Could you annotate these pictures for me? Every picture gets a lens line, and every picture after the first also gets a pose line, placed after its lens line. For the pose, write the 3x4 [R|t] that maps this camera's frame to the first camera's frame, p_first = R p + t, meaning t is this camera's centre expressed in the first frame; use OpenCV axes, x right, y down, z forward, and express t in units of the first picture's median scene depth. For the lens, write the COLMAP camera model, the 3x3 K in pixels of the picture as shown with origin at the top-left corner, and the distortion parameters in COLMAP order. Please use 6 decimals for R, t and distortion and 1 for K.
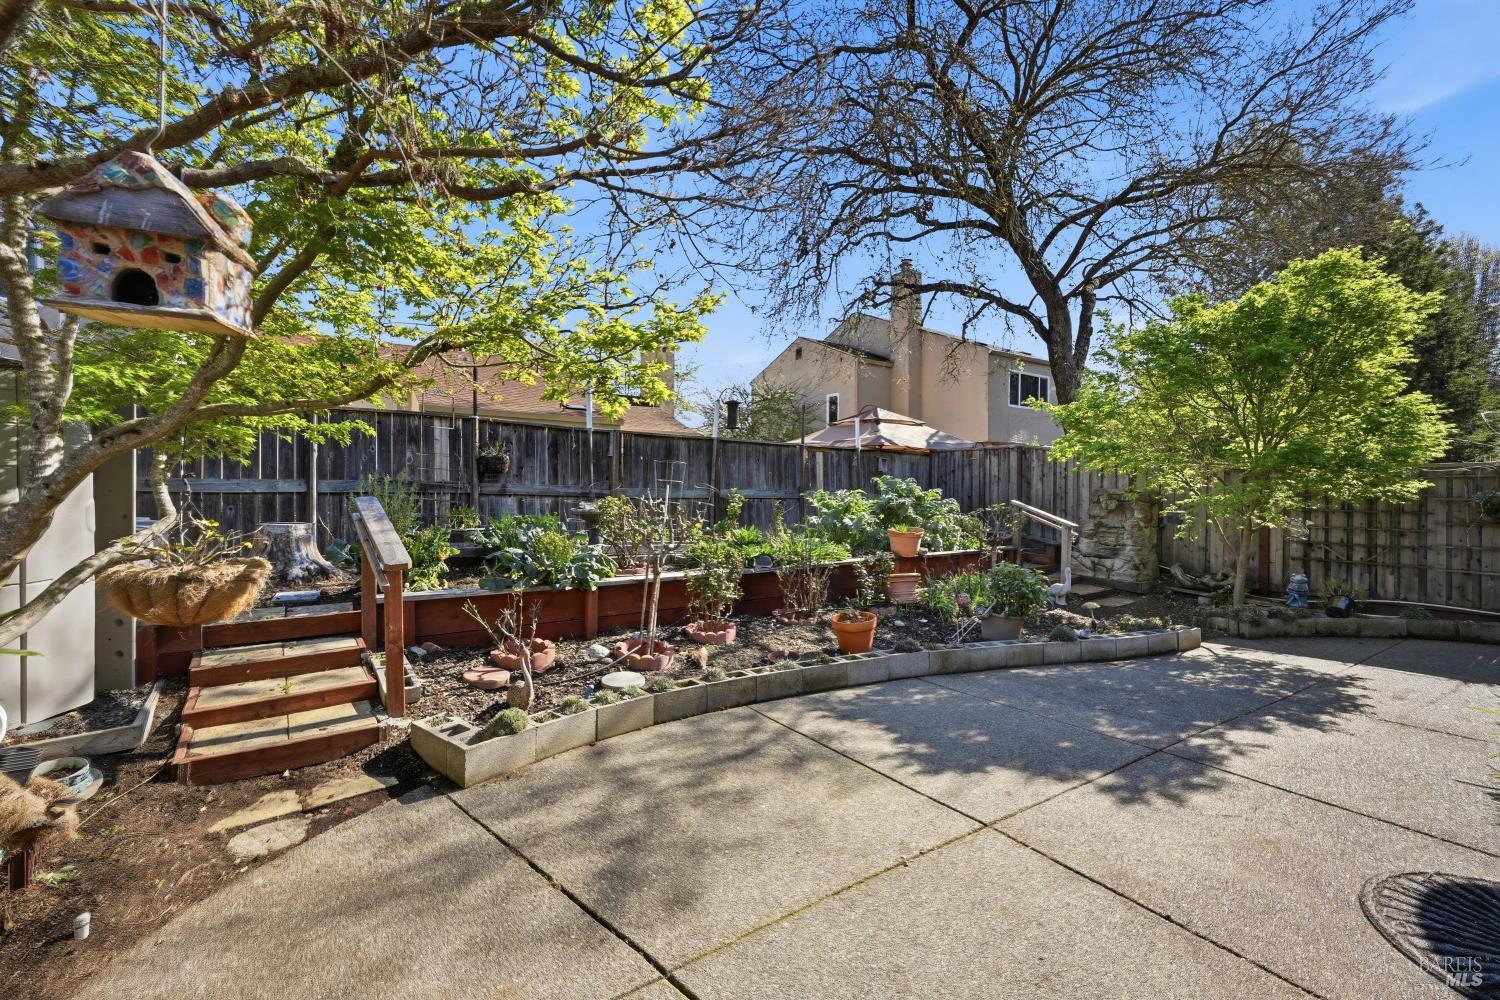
lens RADIAL K [[610.9, 0, 750.0], [0, 610.9, 500.0], [0, 0, 1]] dist [-0.001775, -0.000268]
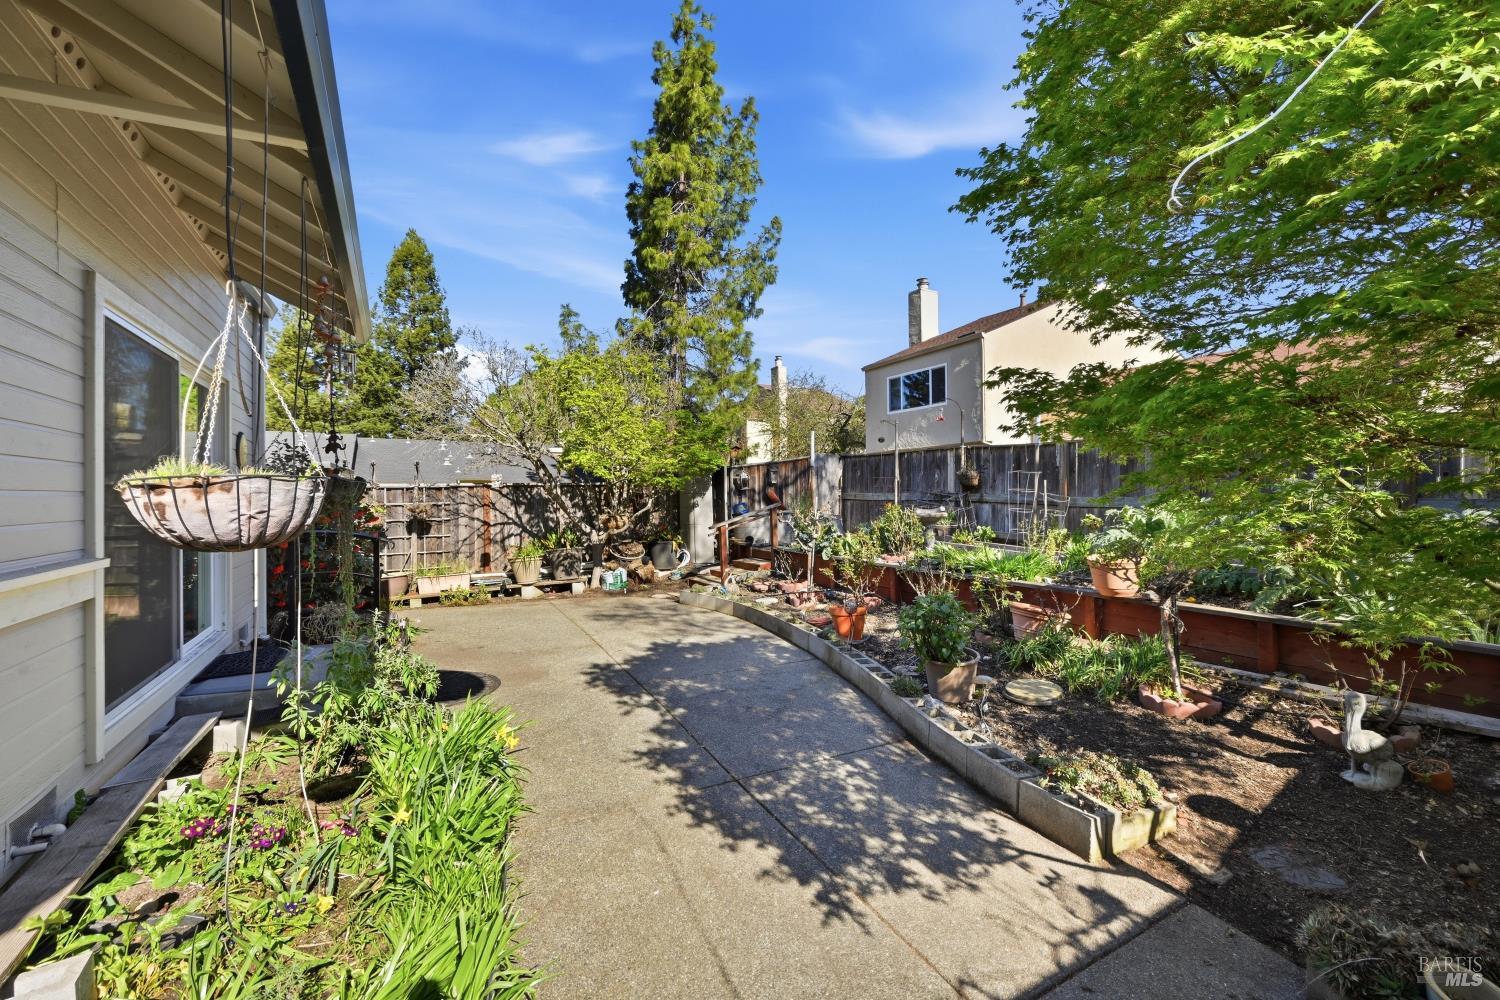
lens RADIAL K [[610.9, 0, 750.0], [0, 610.9, 500.0], [0, 0, 1]] dist [-0.001775, -0.000268]
pose [[-0.089484, -0.000144, -0.995988, 1.851829], [-0.014824, 0.999889, 0.001187, -0.014761], [0.995878, 0.014871, -0.089476, 1.240615]]
